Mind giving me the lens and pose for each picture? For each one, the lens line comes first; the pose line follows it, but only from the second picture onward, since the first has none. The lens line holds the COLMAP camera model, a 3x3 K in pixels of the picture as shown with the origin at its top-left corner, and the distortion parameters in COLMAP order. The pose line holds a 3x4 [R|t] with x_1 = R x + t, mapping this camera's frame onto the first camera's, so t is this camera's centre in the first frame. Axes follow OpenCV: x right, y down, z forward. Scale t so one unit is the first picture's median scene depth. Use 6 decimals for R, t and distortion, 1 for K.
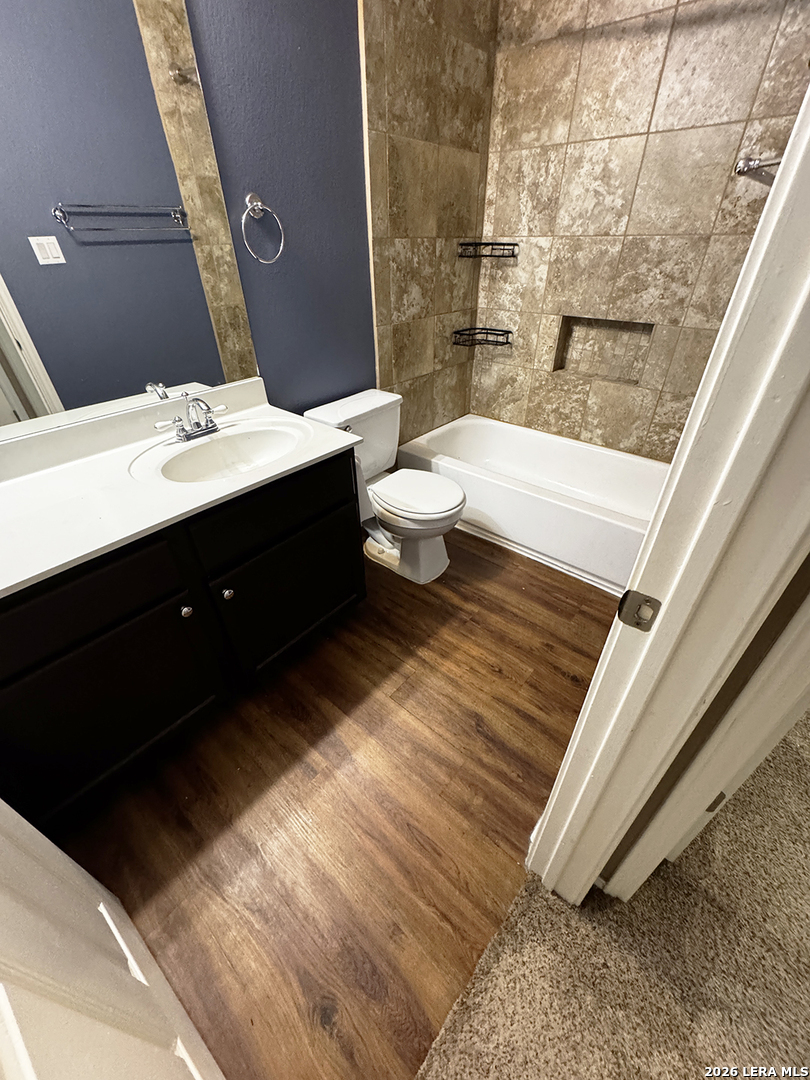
lens RADIAL K [[430.1, 0, 404.1], [0, 430.1, 539.4], [0, 0, 1]] dist [-0.003495, -0.000089]
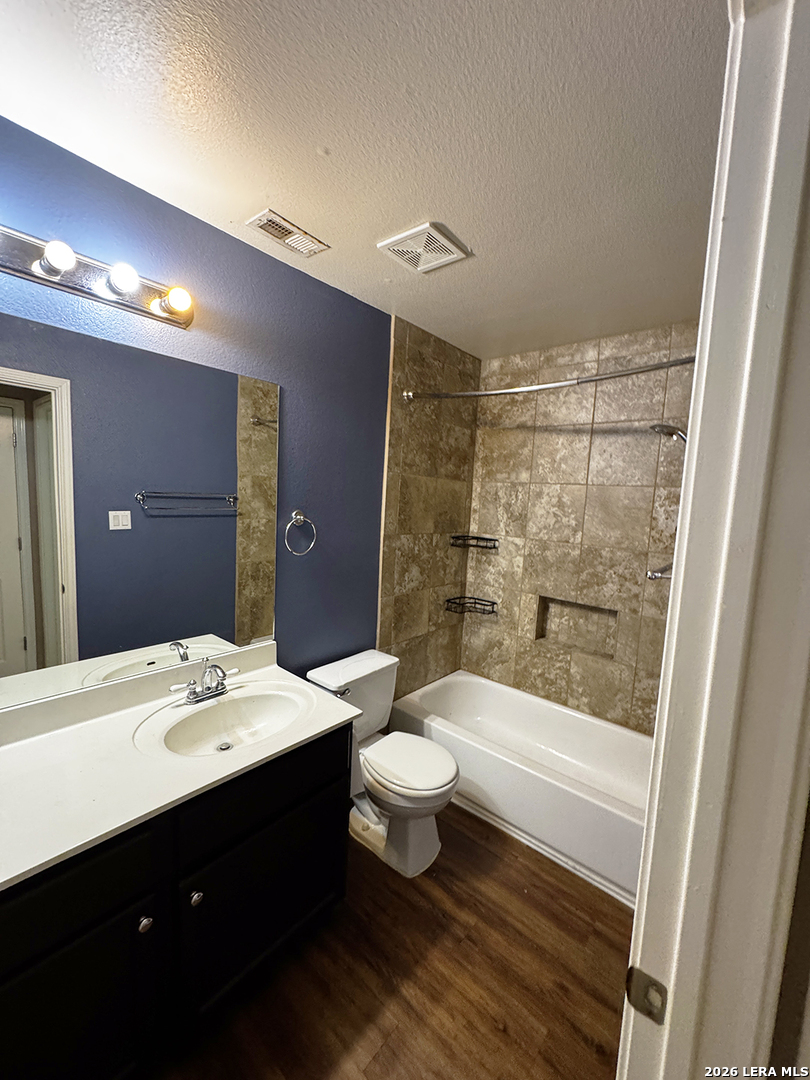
lens RADIAL K [[430.1, 0, 404.1], [0, 430.1, 539.4], [0, 0, 1]] dist [-0.003495, -0.000089]
pose [[0.997765, 0.066075, 0.009928, -0.023295], [-0.052674, 0.869268, -0.491528, -0.063820], [-0.041108, 0.489906, 0.870805, -0.093371]]
